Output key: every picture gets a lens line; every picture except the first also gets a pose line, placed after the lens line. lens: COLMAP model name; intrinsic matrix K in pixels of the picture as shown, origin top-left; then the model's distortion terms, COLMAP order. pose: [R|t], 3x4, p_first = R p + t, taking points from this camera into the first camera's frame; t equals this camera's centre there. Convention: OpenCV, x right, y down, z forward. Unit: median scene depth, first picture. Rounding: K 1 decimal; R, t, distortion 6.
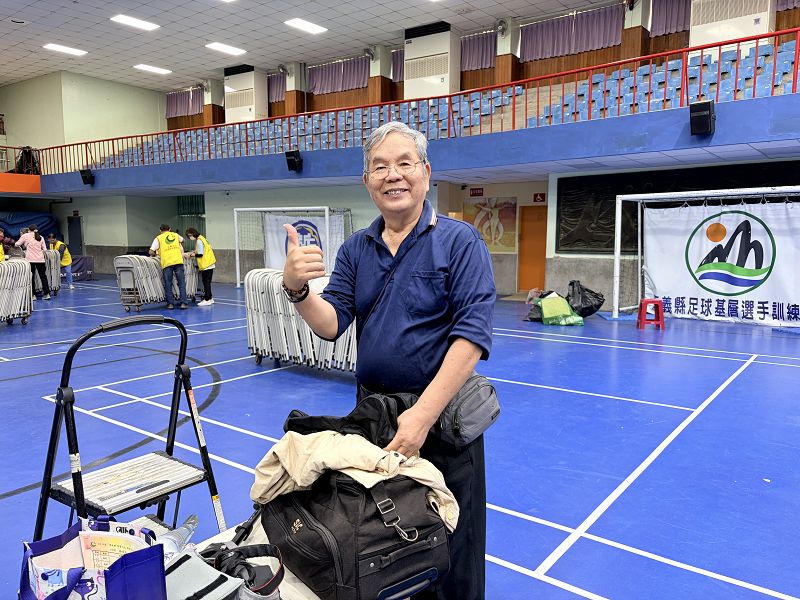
lens RADIAL K [[622.9, 0, 400.0], [0, 622.9, 300.0], [0, 0, 1]] dist [0.069940, -0.048637]
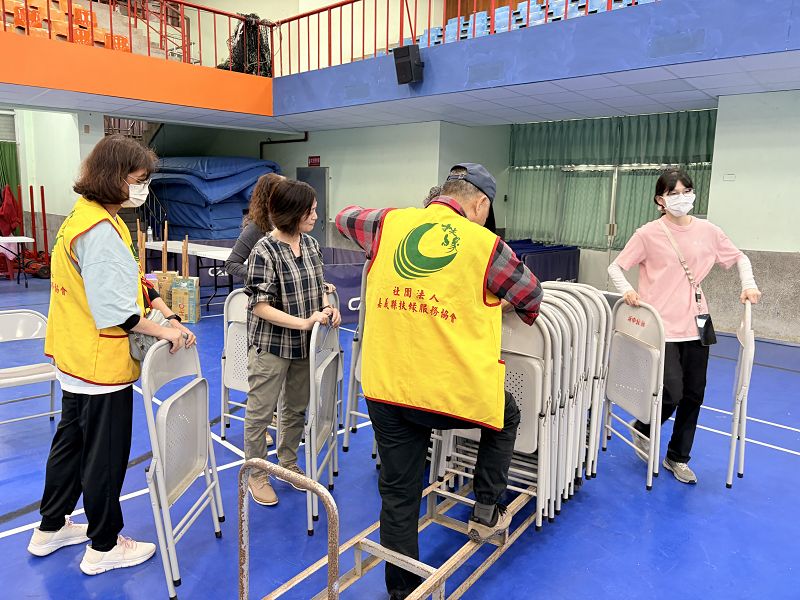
lens RADIAL K [[622.9, 0, 400.0], [0, 622.9, 300.0], [0, 0, 1]] dist [0.069940, -0.048637]
pose [[0.988562, 0.046439, -0.143484, -0.434681], [-0.038700, 0.997665, 0.056268, -0.064037], [0.145762, -0.050071, 0.988052, 0.585858]]
